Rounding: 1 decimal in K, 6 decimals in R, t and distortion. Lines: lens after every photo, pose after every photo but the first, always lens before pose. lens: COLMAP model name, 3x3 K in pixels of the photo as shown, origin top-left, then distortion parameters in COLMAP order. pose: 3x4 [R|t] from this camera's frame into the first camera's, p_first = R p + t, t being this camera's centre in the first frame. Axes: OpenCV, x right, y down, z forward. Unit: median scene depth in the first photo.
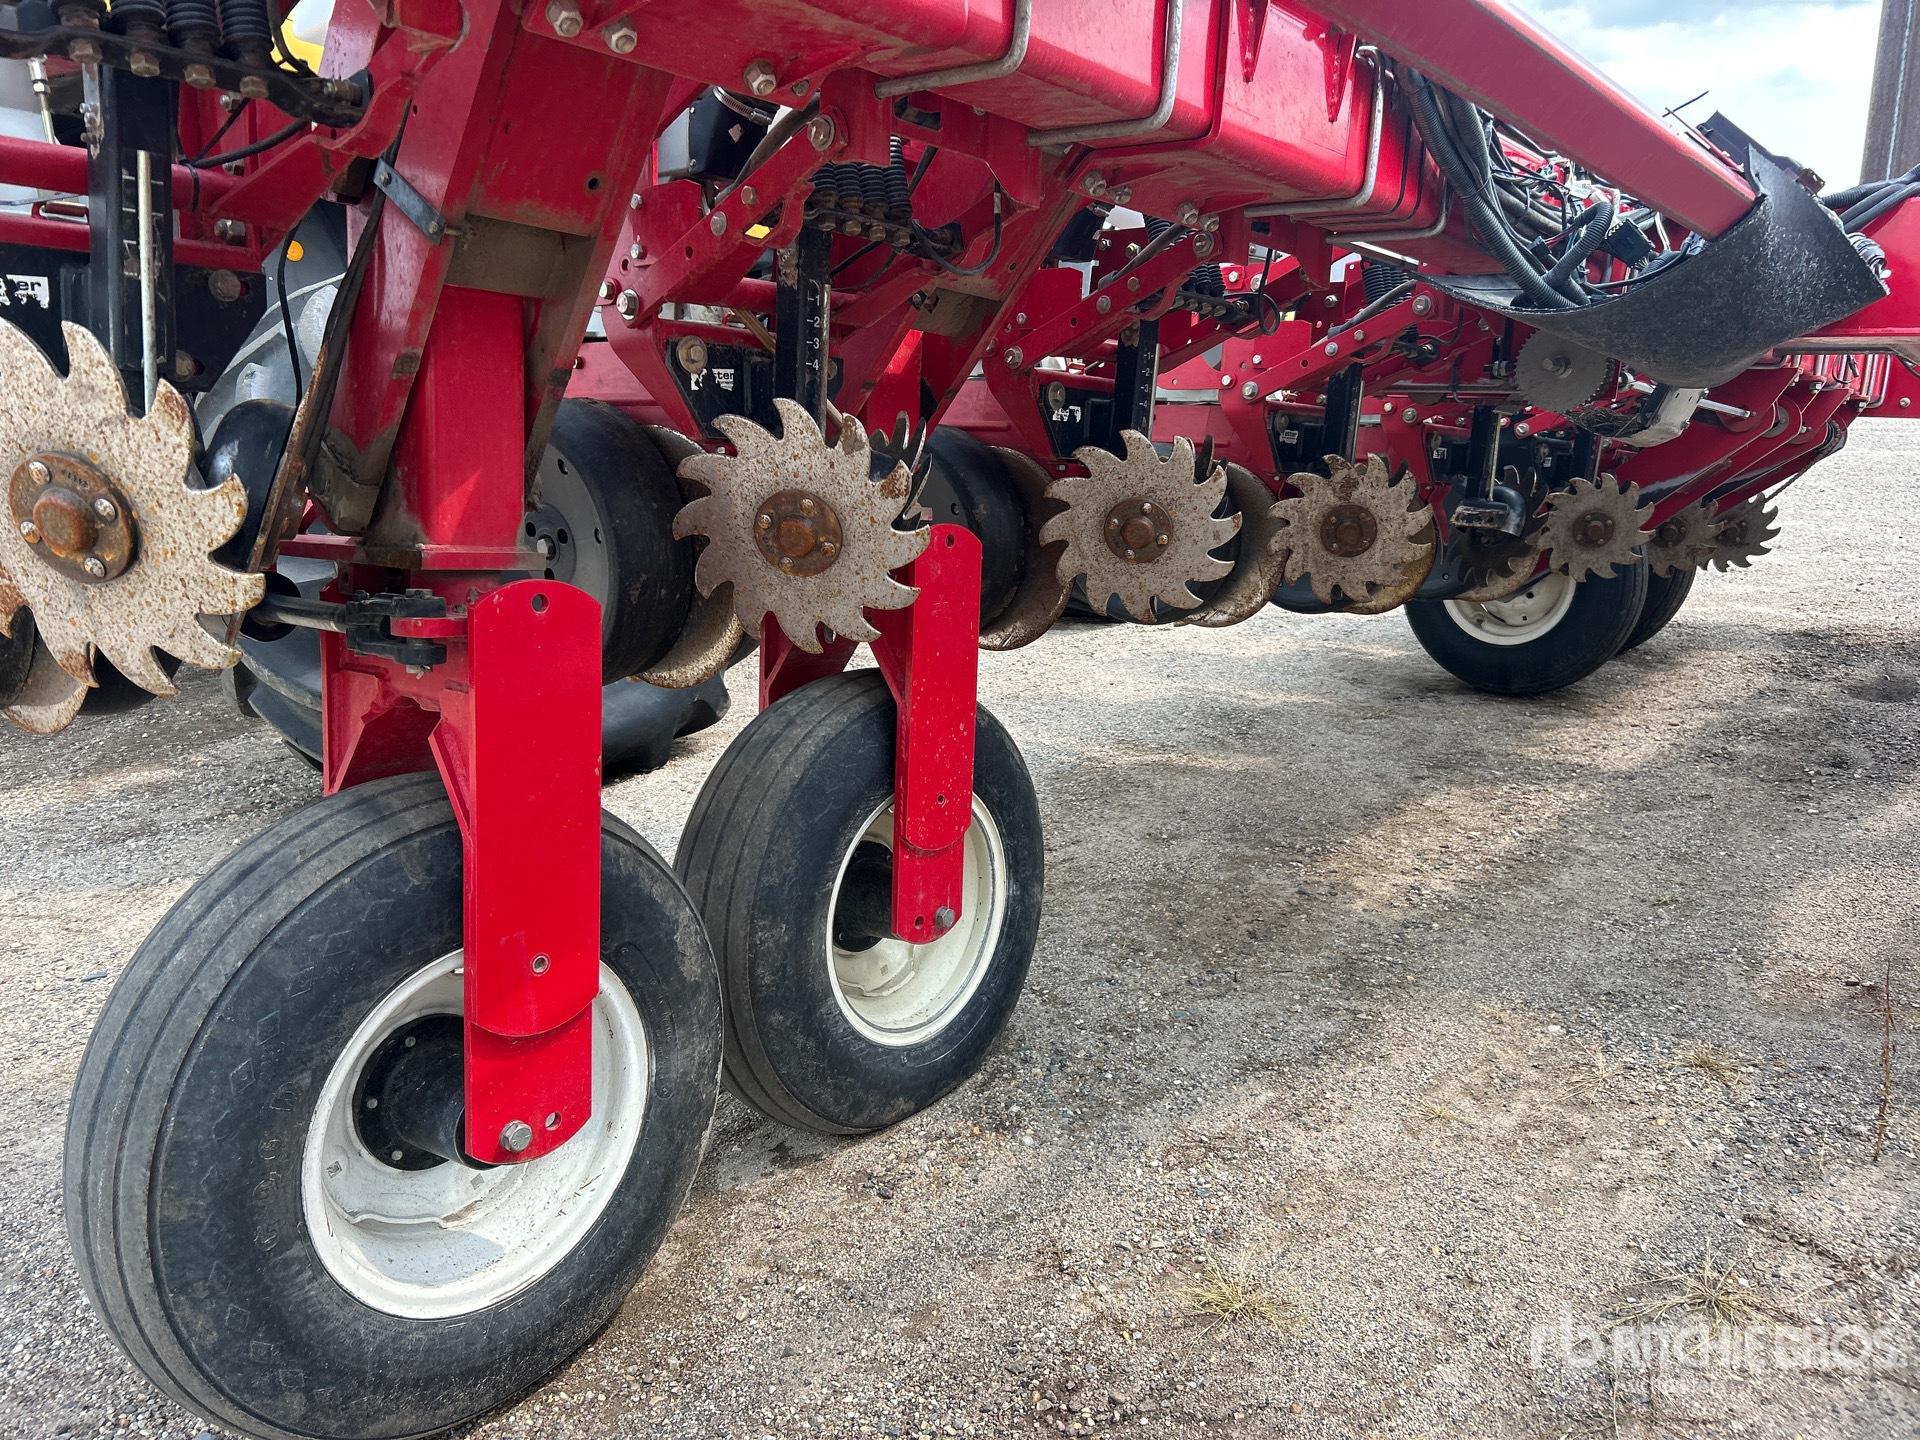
lens RADIAL K [[1489.4, 0, 958.4], [0, 1489.4, 708.9], [0, 0, 1]] dist [0.027996, -0.018428]
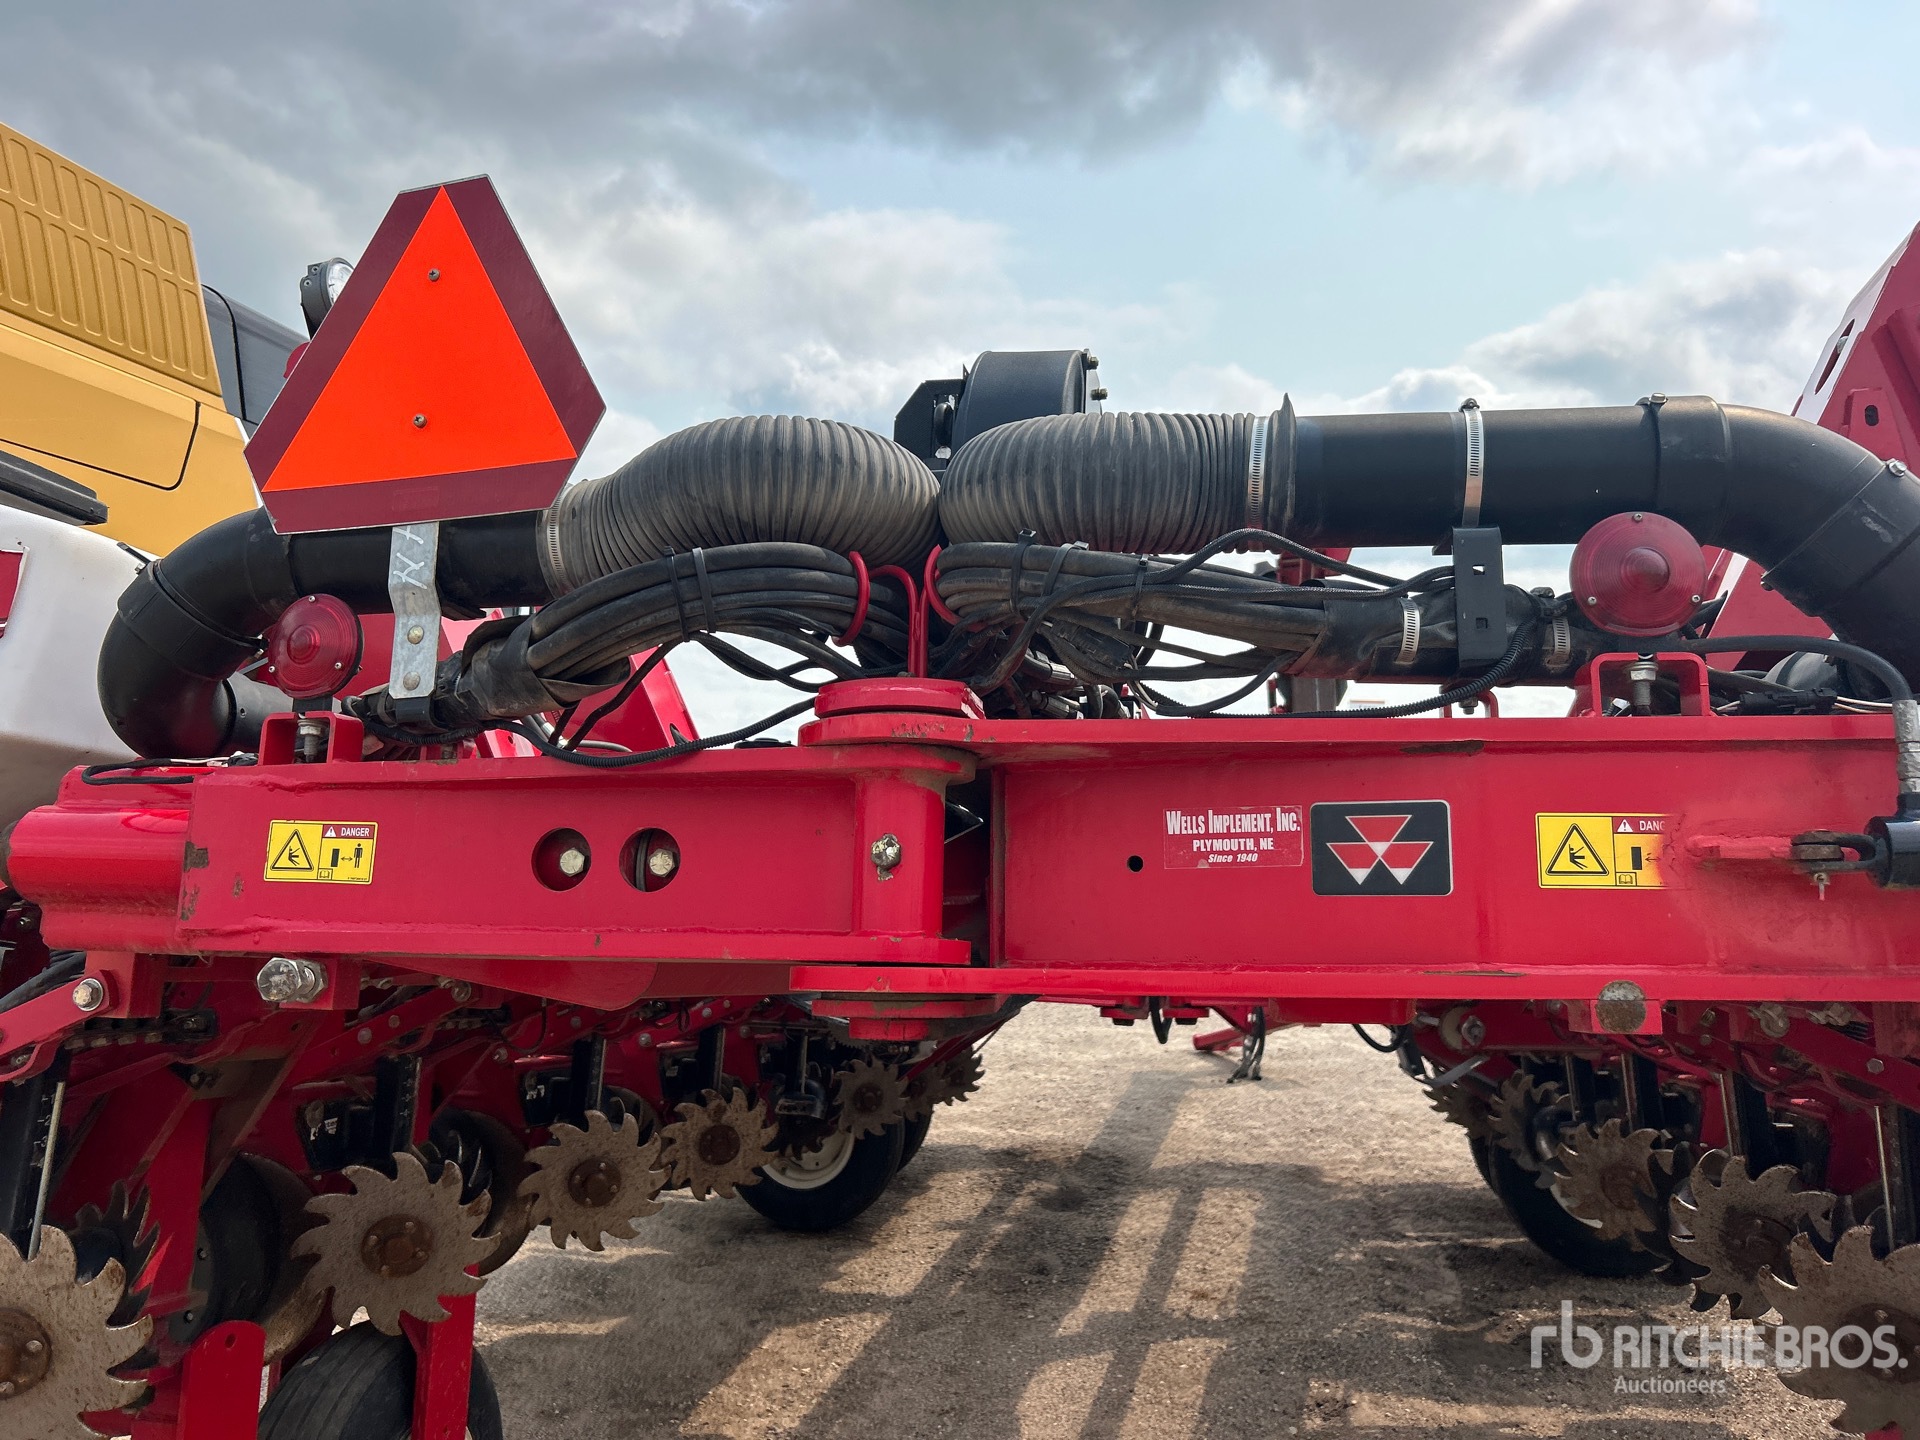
lens RADIAL K [[1504.8, 0, 960.0], [0, 1504.8, 720.0], [0, 0, 1]] dist [0.067772, -0.053083]
pose [[0.879415, 0.061583, 0.472056, -0.180850], [0.078324, 0.959368, -0.271068, -0.084478], [-0.469569, 0.275354, 0.838859, -0.292843]]
